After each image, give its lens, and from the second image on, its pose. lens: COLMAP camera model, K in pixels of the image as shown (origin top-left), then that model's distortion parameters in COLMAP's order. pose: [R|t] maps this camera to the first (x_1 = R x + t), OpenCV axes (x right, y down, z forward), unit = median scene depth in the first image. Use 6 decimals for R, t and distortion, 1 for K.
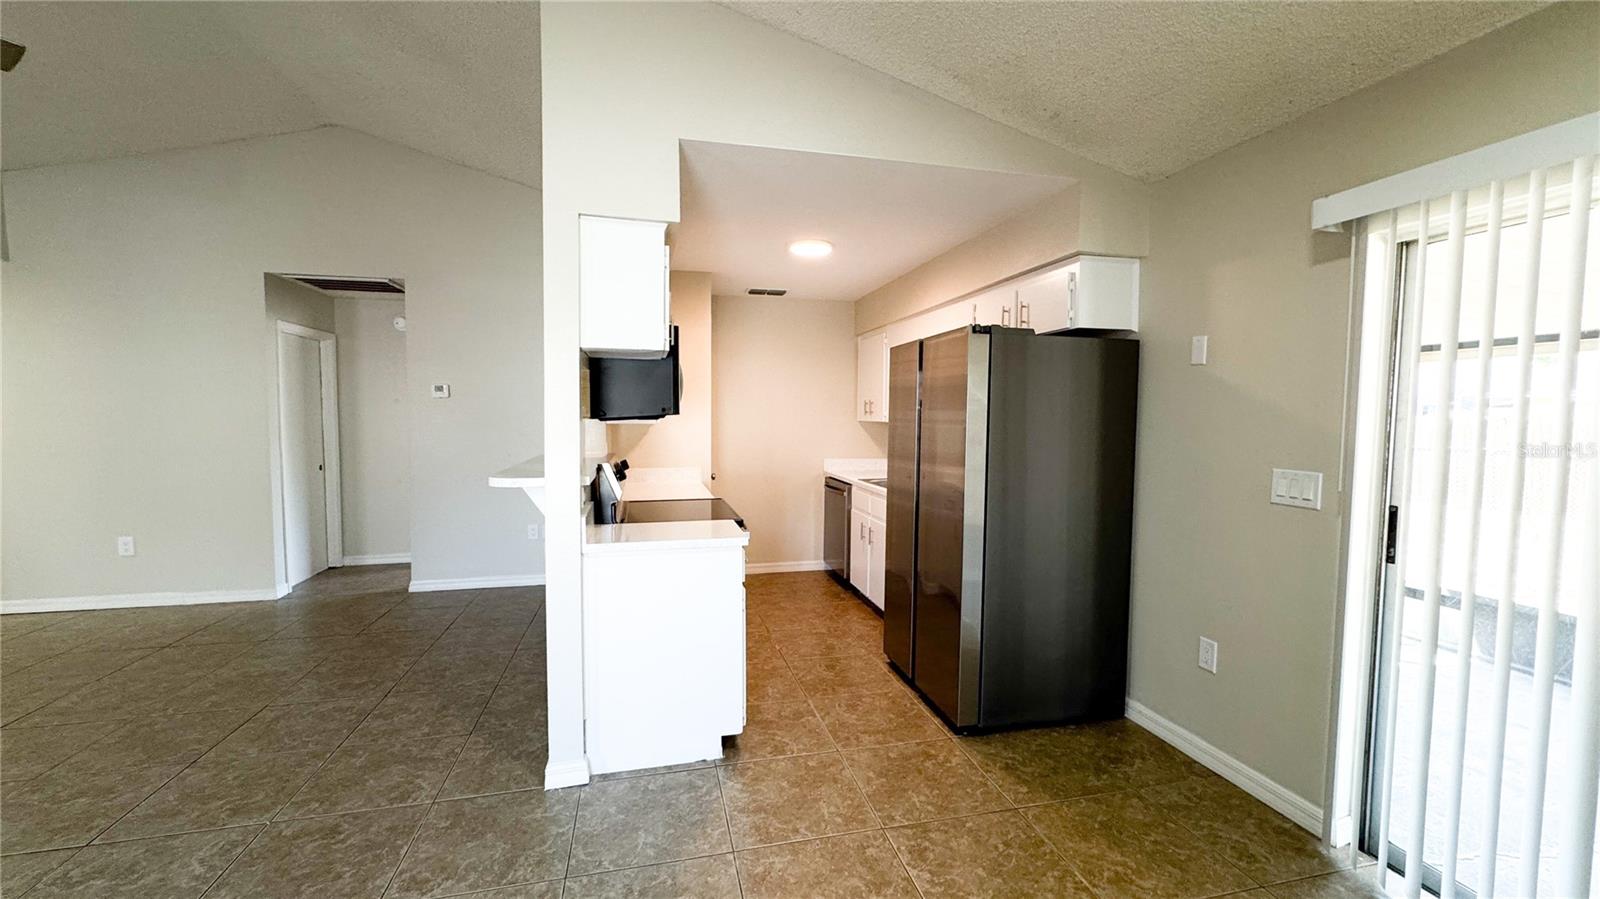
lens RADIAL K [[636.5, 0, 799.1], [0, 636.5, 449.9], [0, 0, 1]] dist [-0.003679, 0.000577]
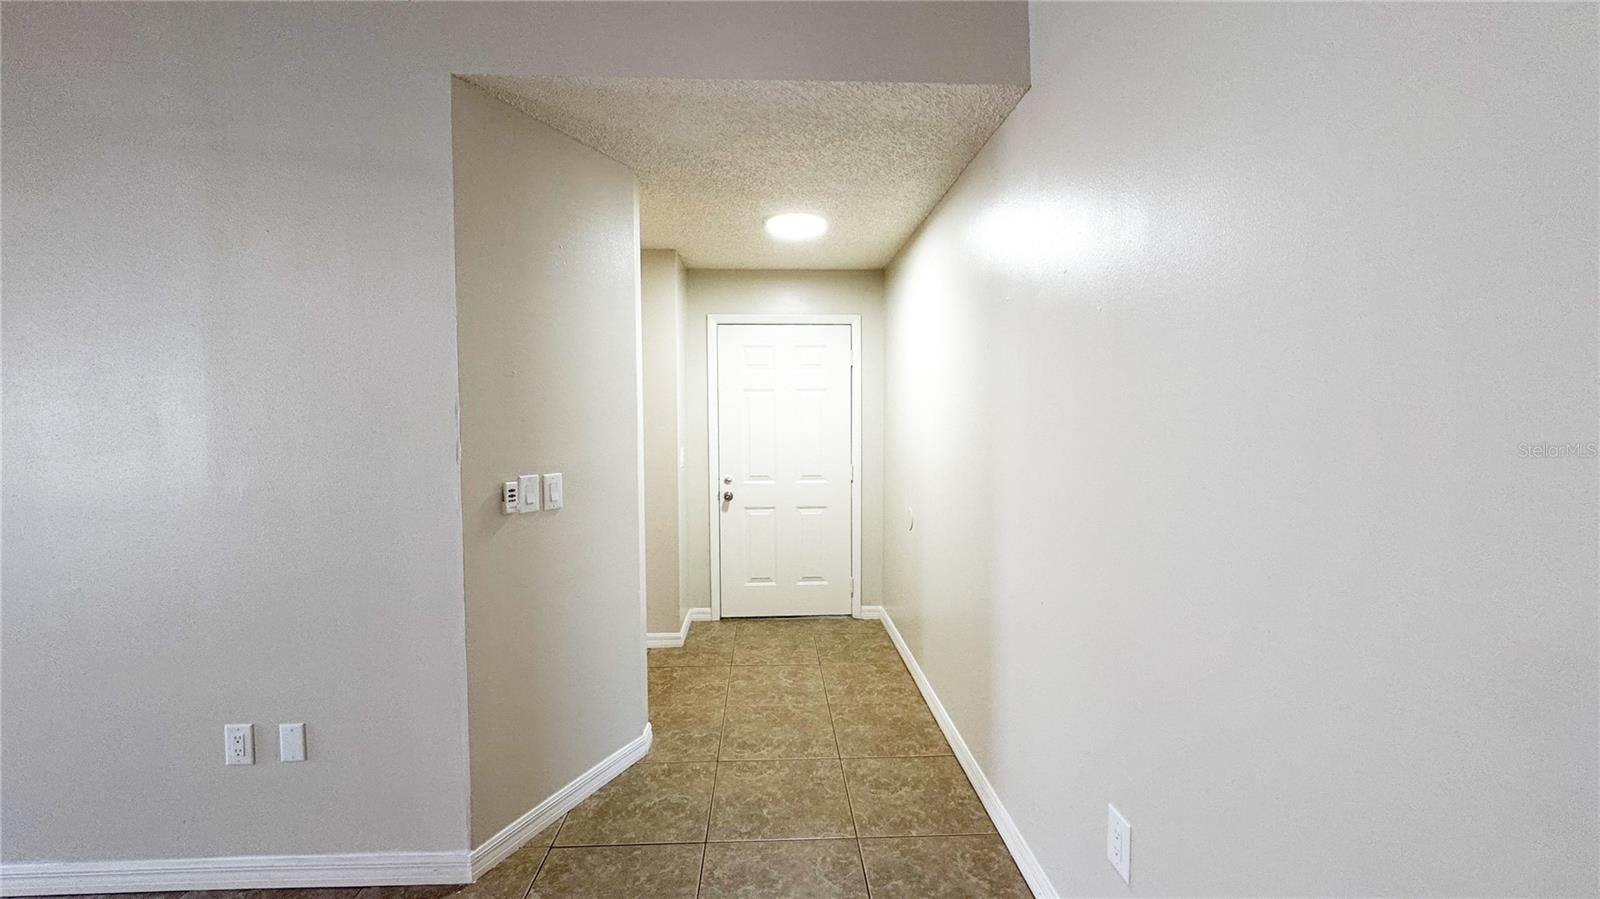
lens RADIAL K [[638.5, 0, 798.8], [0, 638.5, 449.5], [0, 0, 1]] dist [-0.001739, -0.000100]
pose [[-0.188152, 0.042331, -0.981227, -1.115353], [-0.051855, 0.997249, 0.052965, -0.084567], [0.980770, 0.060847, -0.185439, 1.374013]]
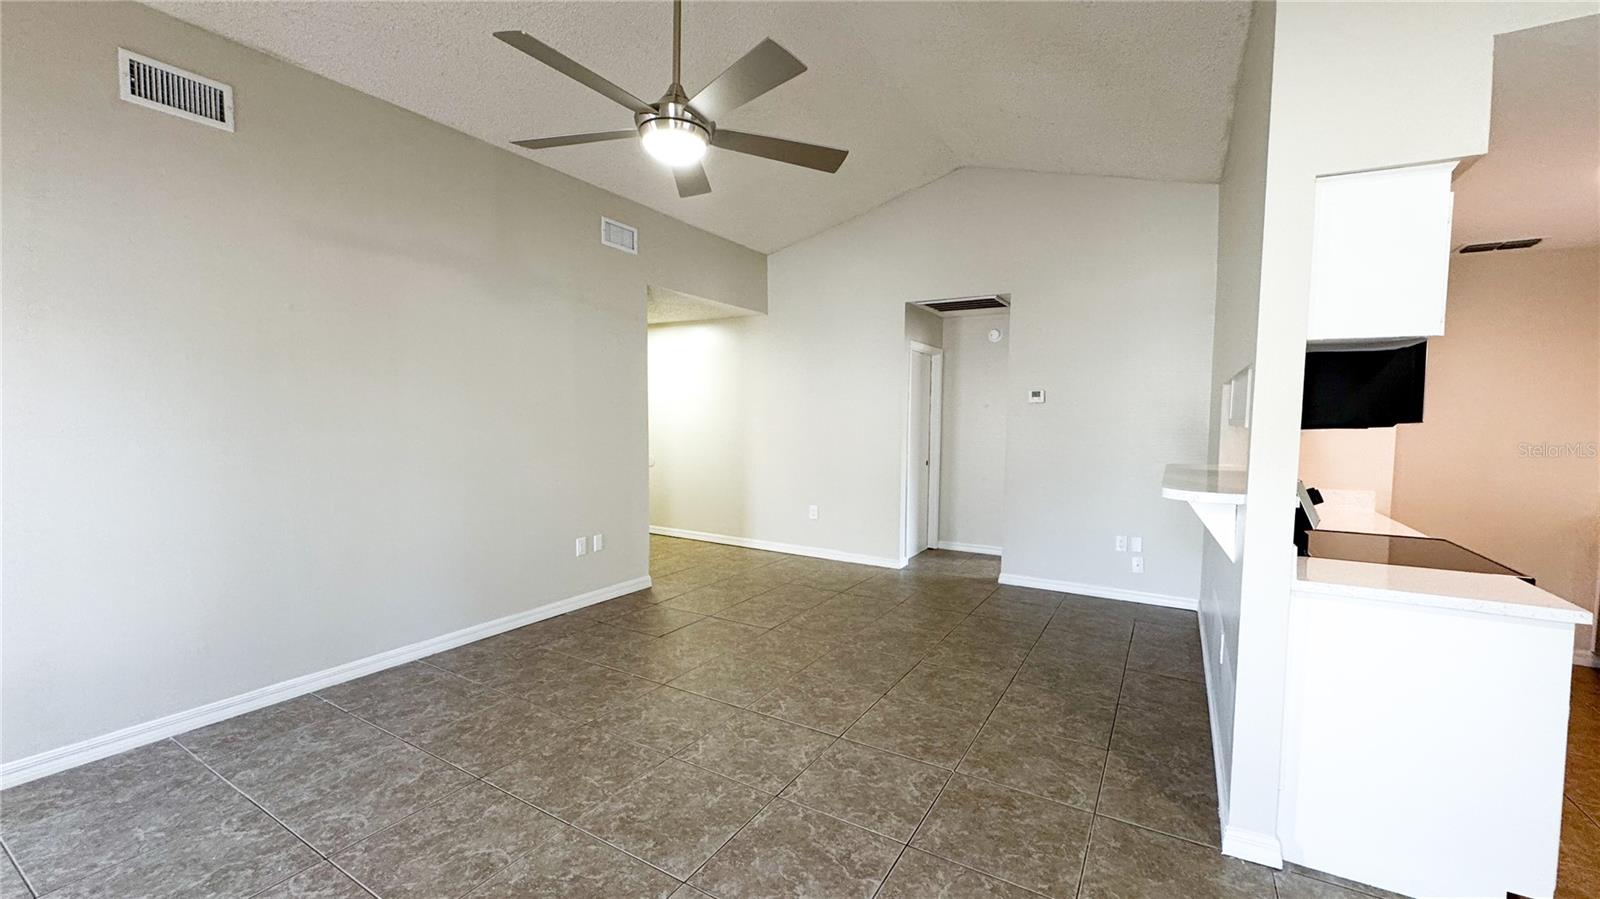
lens RADIAL K [[636.5, 0, 799.1], [0, 636.5, 449.9], [0, 0, 1]] dist [-0.003679, 0.000577]
pose [[0.714887, 0.041555, -0.698004, -0.186345], [-0.046608, 0.998844, 0.011730, 0.001207], [0.697685, 0.024147, 0.715998, -0.030260]]
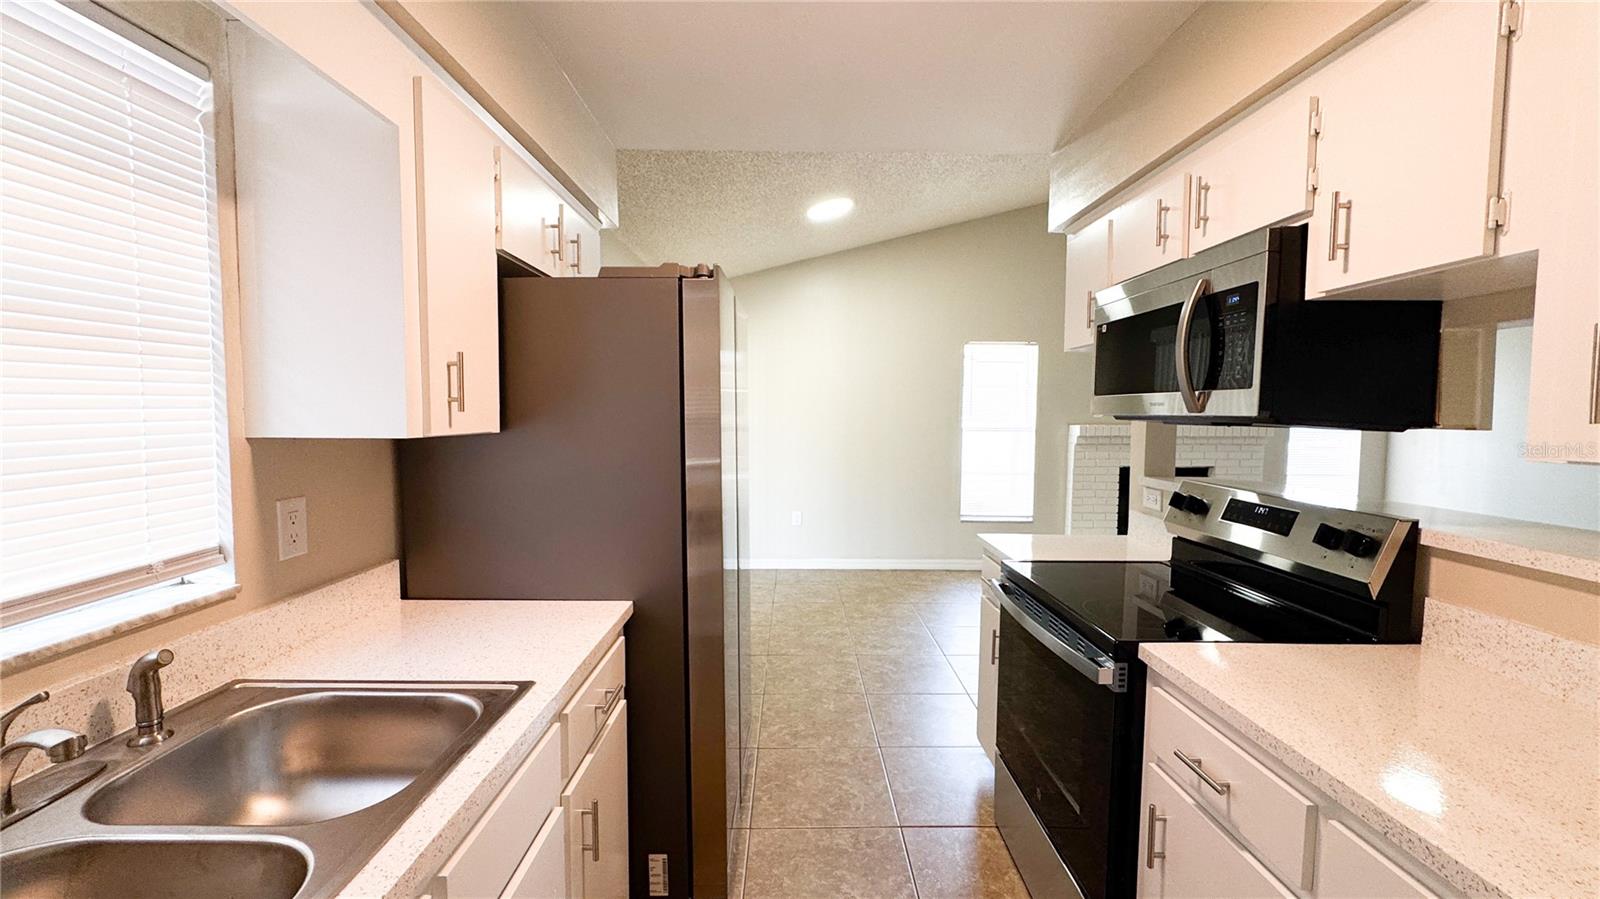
lens RADIAL K [[620.4, 0, 804.1], [0, 620.4, 449.0], [0, 0, 1]] dist [-0.001505, 0.000061]
pose [[-0.974184, -0.026544, 0.224189, -0.025851], [-0.000562, 0.993346, 0.115171, -0.092881], [-0.225754, 0.112072, -0.967716, 1.702416]]
